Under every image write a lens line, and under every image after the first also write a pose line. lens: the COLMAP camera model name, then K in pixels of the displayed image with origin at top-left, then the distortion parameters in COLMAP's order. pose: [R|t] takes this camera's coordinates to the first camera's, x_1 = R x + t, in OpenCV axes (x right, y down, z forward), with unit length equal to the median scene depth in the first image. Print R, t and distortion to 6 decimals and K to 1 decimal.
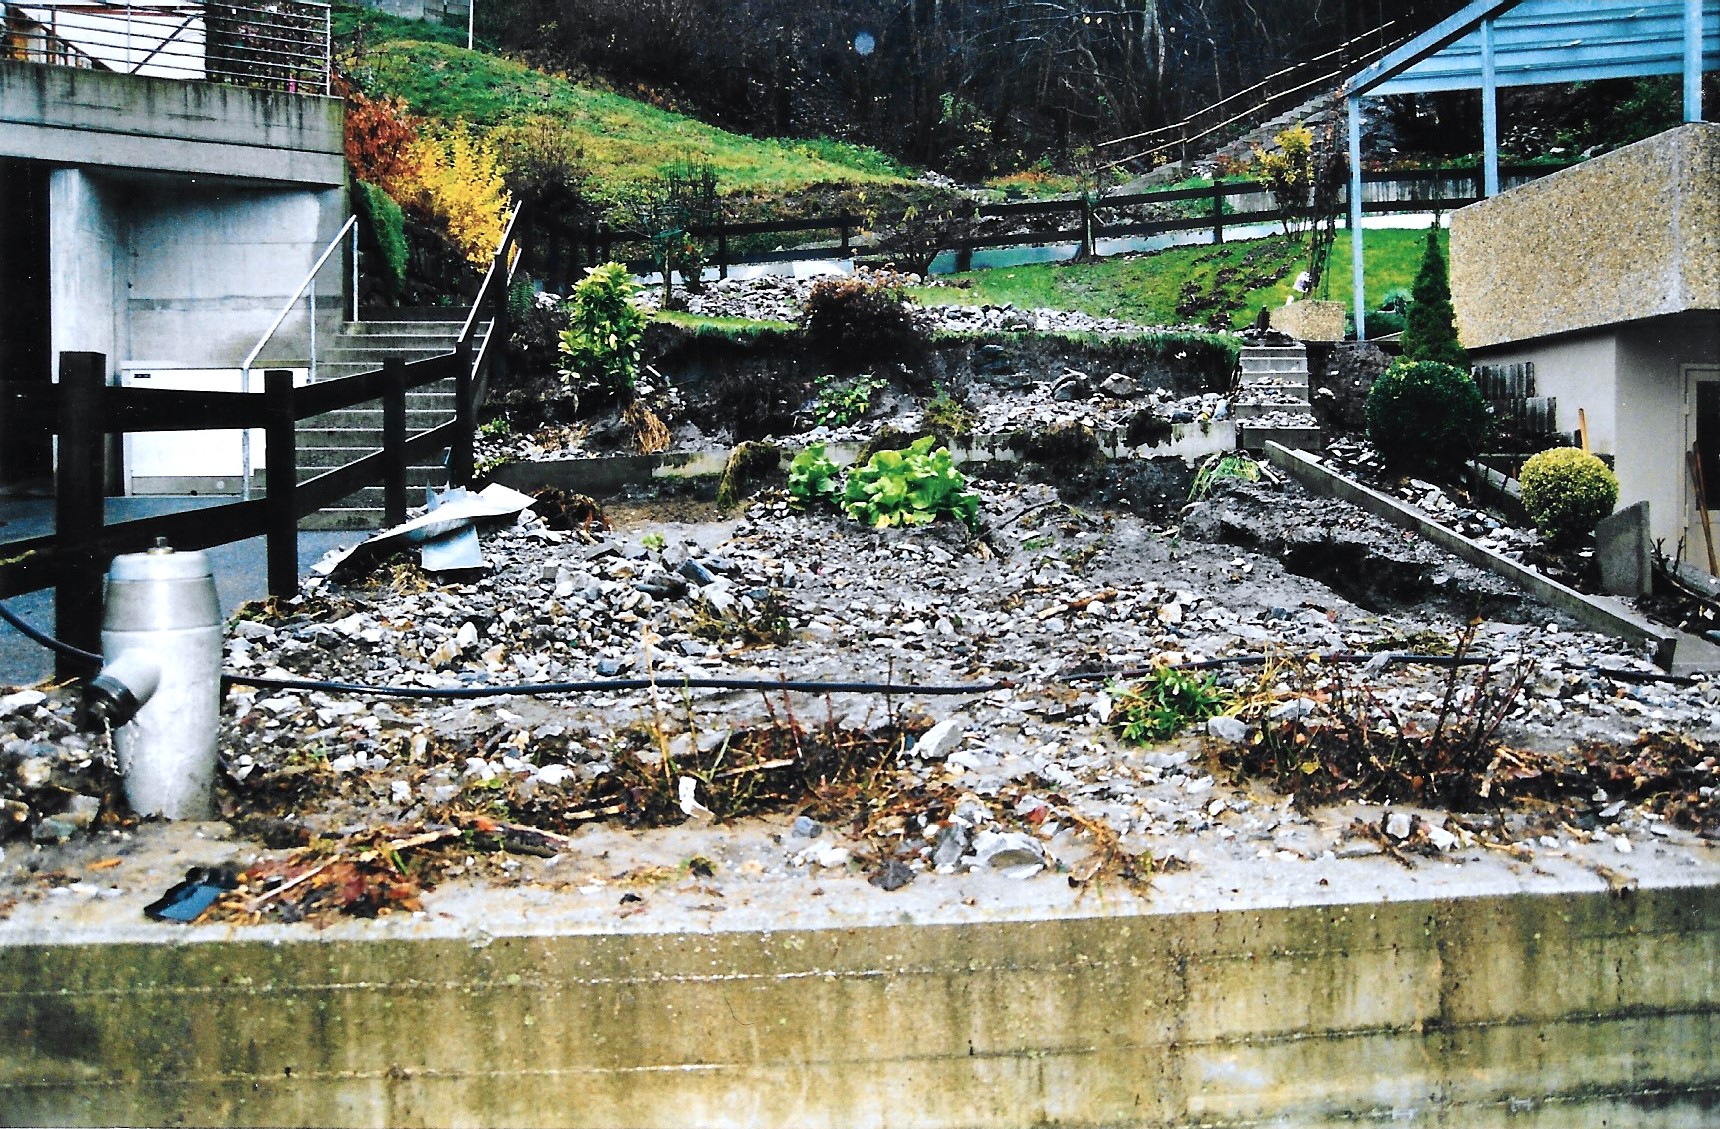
lens RADIAL K [[1648.6, 0, 860.0], [0, 1648.6, 564.5], [0, 0, 1]] dist [-0.127019, 0.088322]
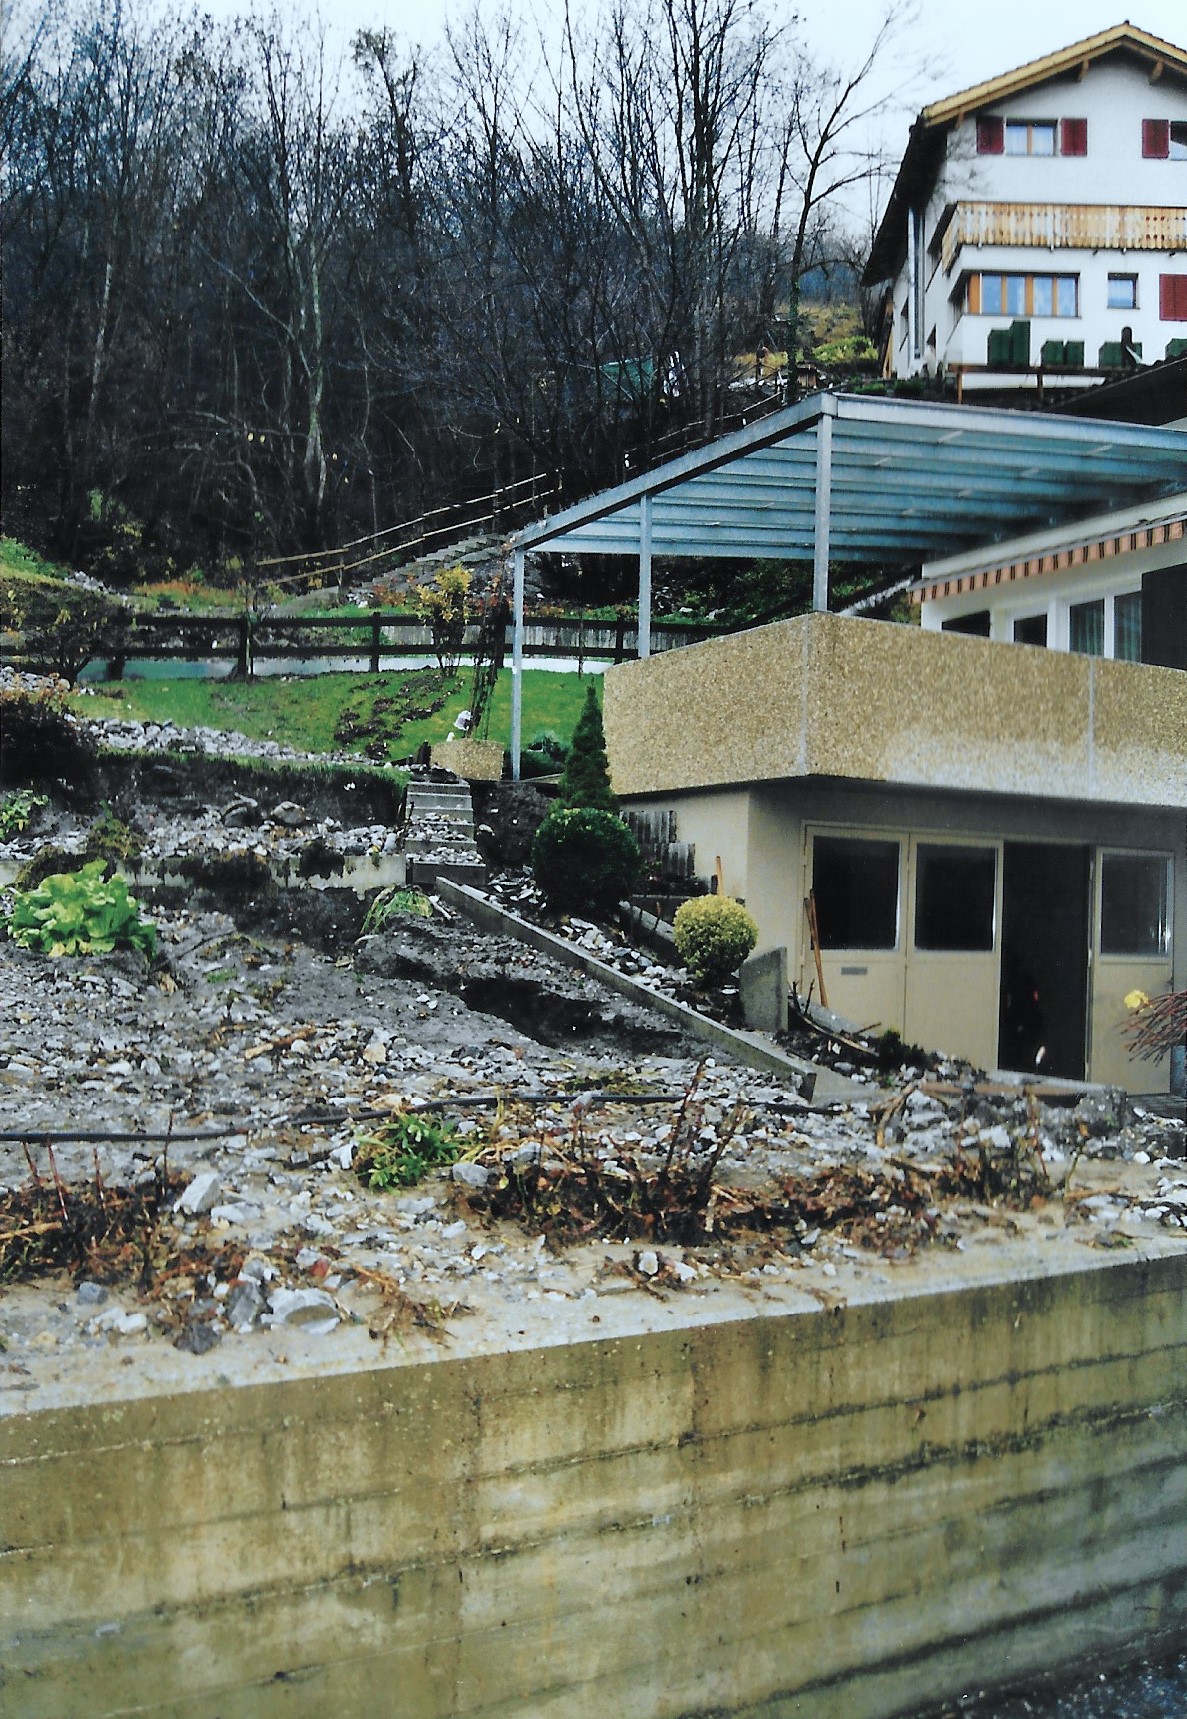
lens RADIAL K [[1762.4, 0, 593.5], [0, 1762.4, 859.5], [0, 0, 1]] dist [-0.173845, 0.253593]
pose [[0.903981, 0.031366, 0.426422, -0.158862], [-0.014298, 0.998965, -0.043169, -0.045601], [-0.427334, 0.032927, 0.903494, -0.059559]]
